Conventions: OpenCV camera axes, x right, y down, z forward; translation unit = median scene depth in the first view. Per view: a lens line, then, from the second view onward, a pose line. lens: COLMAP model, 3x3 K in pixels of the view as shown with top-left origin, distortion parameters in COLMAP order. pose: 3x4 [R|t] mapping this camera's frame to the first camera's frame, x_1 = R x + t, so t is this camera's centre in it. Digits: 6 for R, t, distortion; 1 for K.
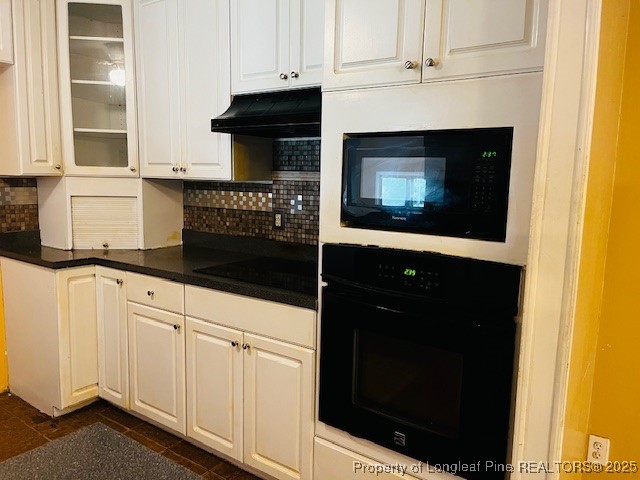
lens RADIAL K [[498.9, 0, 320.2], [0, 498.9, 241.3], [0, 0, 1]] dist [0.015746, -0.000763]
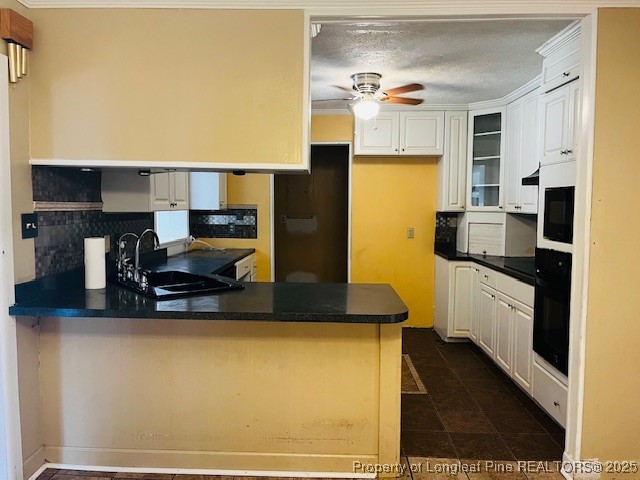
lens RADIAL K [[498.9, 0, 319.3], [0, 498.9, 238.9], [0, 0, 1]] dist [0.015746, -0.000763]
pose [[0.560624, 0.043916, -0.826905, 0.671843], [-0.107065, 0.994055, -0.019795, 0.058632], [0.821120, 0.099630, 0.561993, -0.422467]]
